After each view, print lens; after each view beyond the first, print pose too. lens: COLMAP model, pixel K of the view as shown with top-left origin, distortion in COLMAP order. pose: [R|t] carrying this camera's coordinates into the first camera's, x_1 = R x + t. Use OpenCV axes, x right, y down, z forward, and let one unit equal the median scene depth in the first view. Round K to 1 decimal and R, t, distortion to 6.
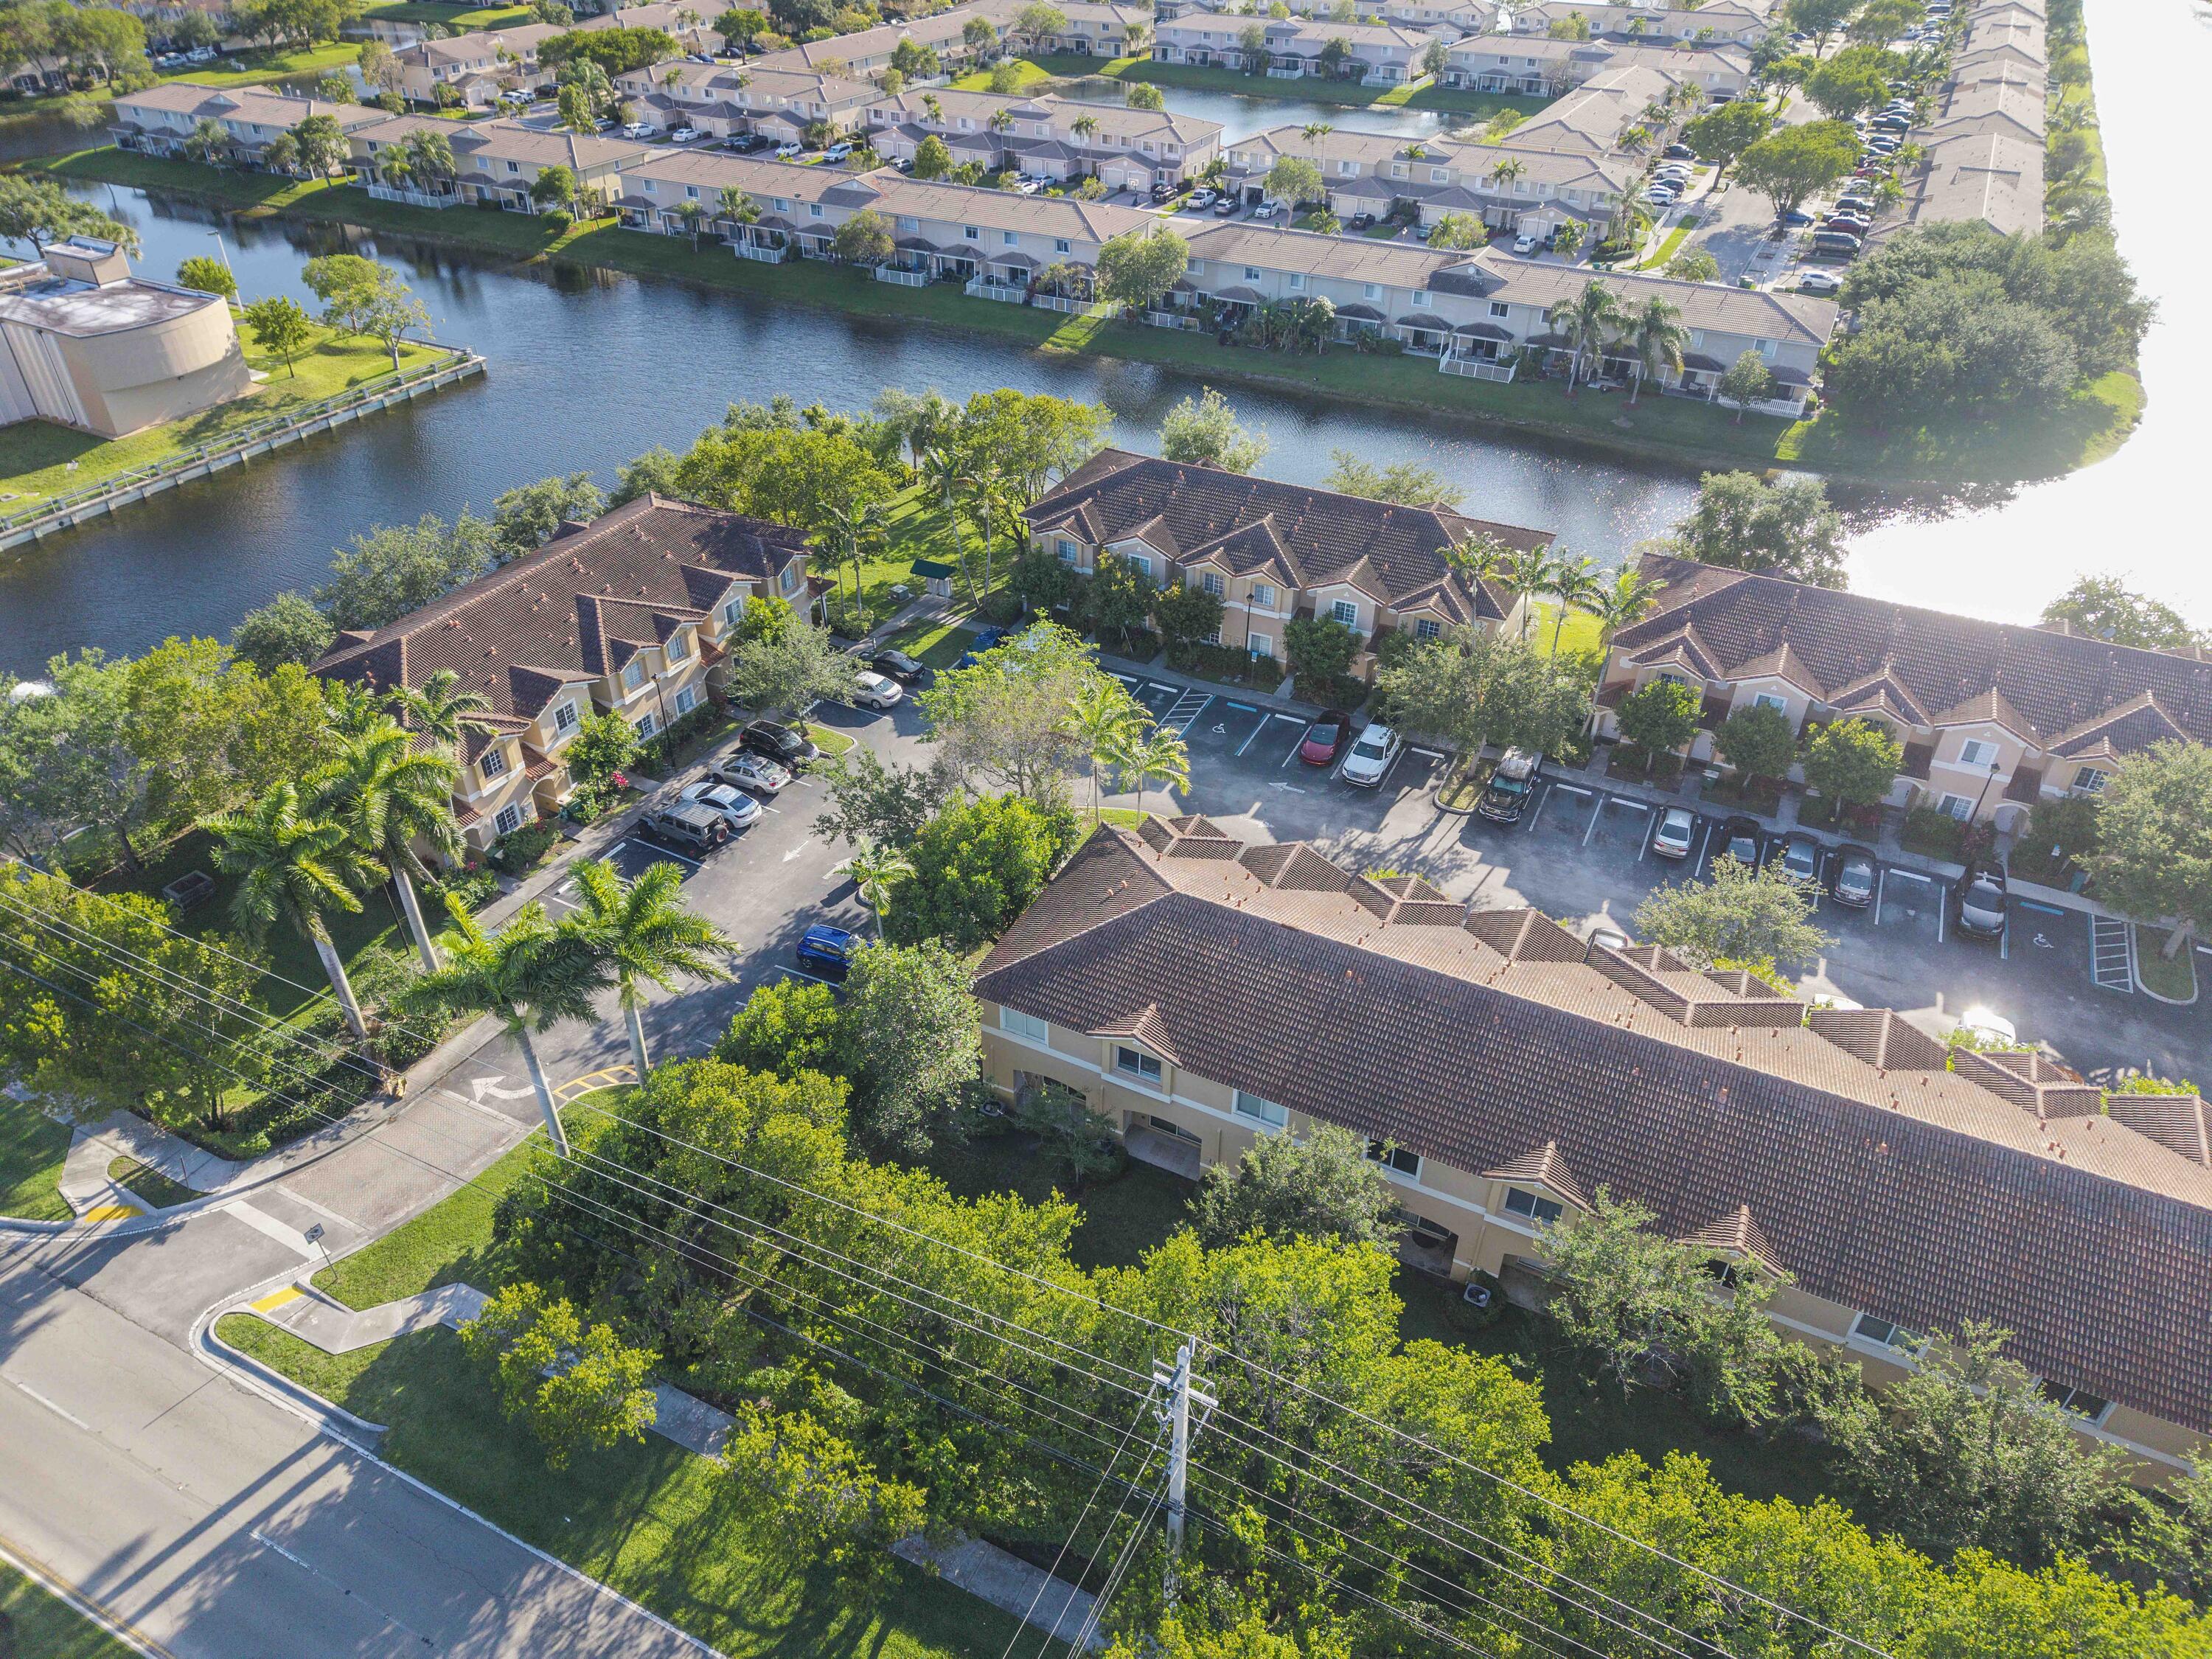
lens RADIAL K [[1469.9, 0, 1100.2], [0, 1469.9, 842.6], [0, 0, 1]] dist [0.013250, -0.002852]
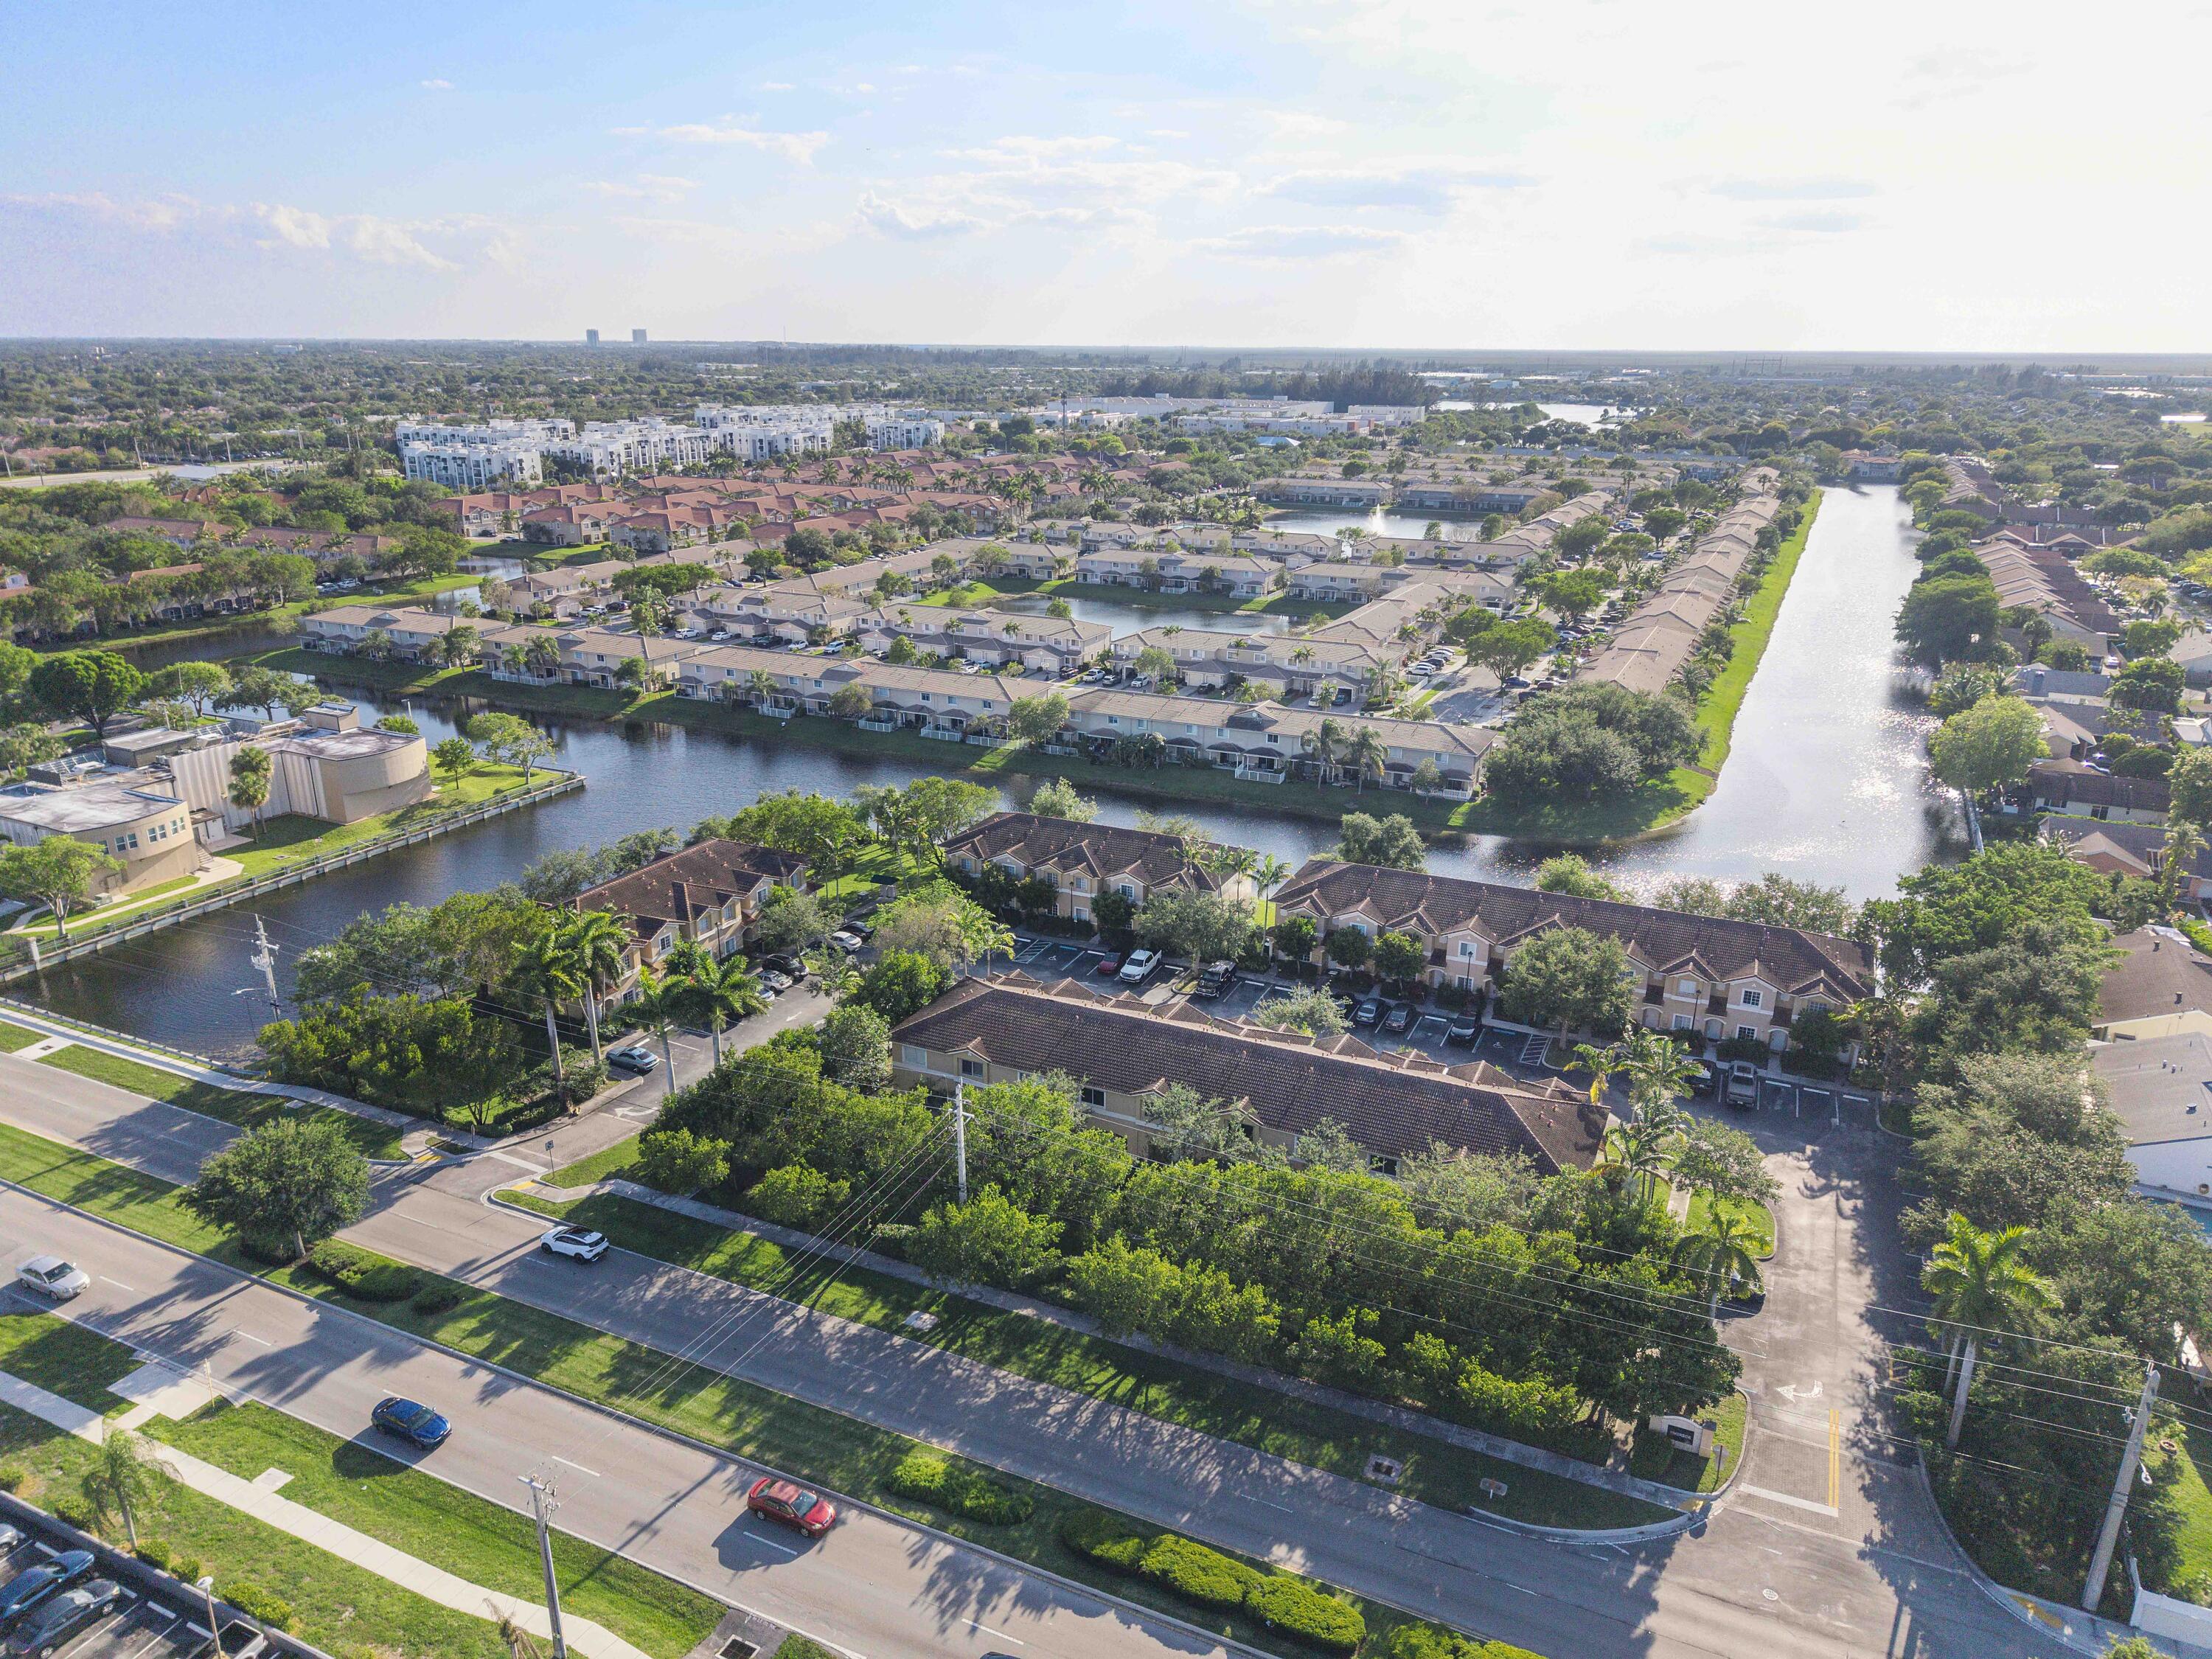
lens RADIAL K [[1464.3, 0, 1112.2], [0, 1464.3, 875.6], [0, 0, 1]] dist [0.084577, -0.118254]
pose [[0.999655, -0.013685, 0.022433, 0.066621], [0.019395, 0.960254, -0.278454, 0.174036], [-0.017731, 0.278793, 0.960187, -0.369496]]
